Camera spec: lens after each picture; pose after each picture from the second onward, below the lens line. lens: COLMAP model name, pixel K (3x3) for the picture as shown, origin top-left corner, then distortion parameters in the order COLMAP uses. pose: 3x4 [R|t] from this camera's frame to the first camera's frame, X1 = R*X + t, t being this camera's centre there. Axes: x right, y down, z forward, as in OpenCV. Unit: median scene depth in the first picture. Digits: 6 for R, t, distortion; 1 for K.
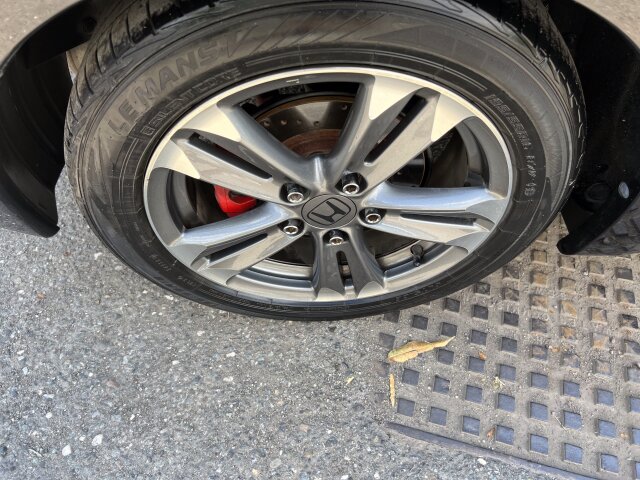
lens RADIAL K [[481.5, 0, 320.0], [0, 481.5, 240.0], [0, 0, 1]] dist [-0.002498, -0.001217]
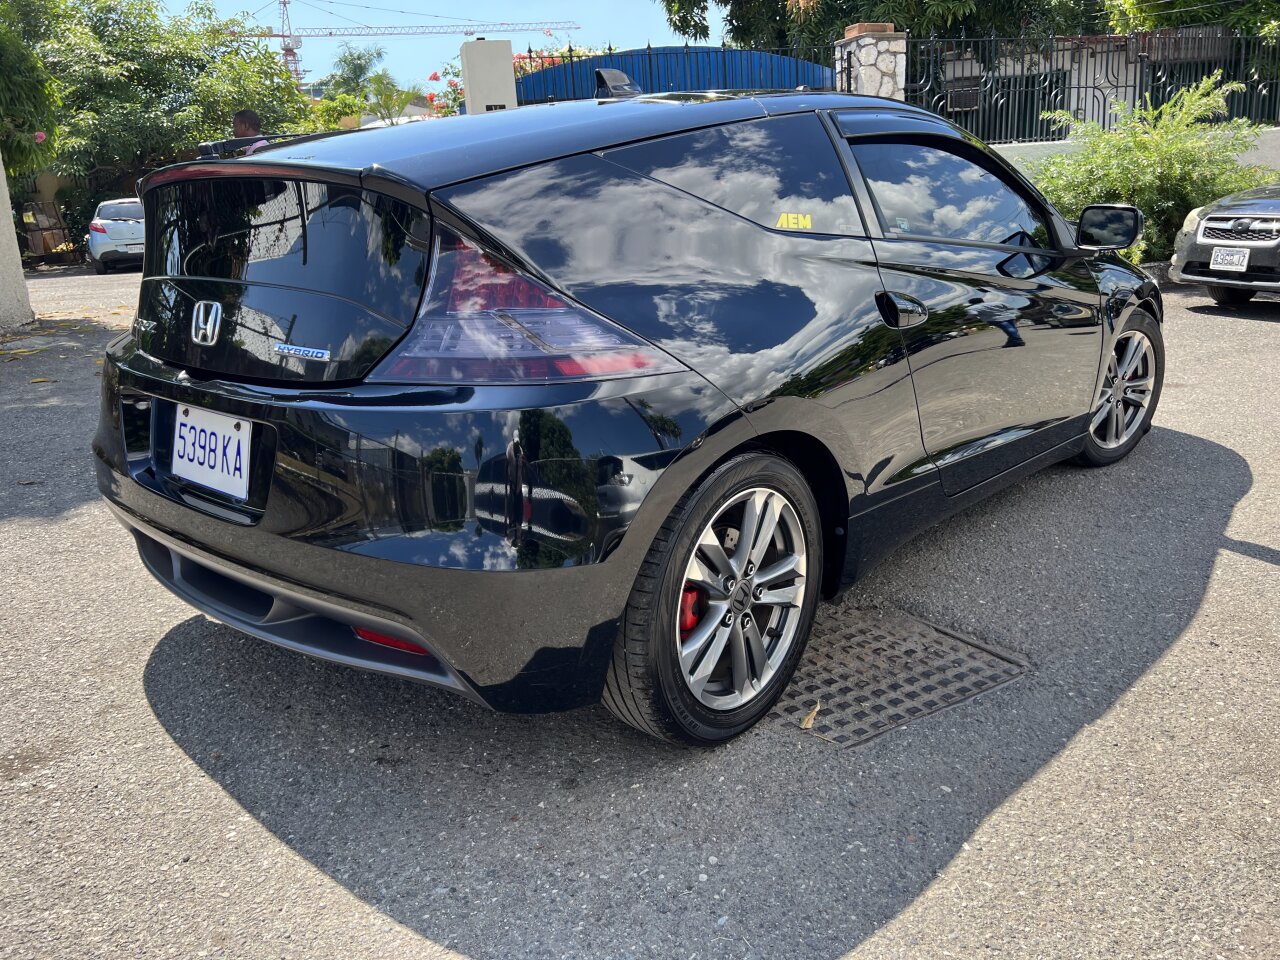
lens RADIAL K [[963.1, 0, 640.0], [0, 963.1, 480.0], [0, 0, 1]] dist [-0.002498, -0.001217]
pose [[0.688836, -0.222849, 0.689814, -1.831350], [0.619537, 0.675066, -0.400574, 0.588816], [-0.376403, 0.703295, 0.603073, -0.828382]]
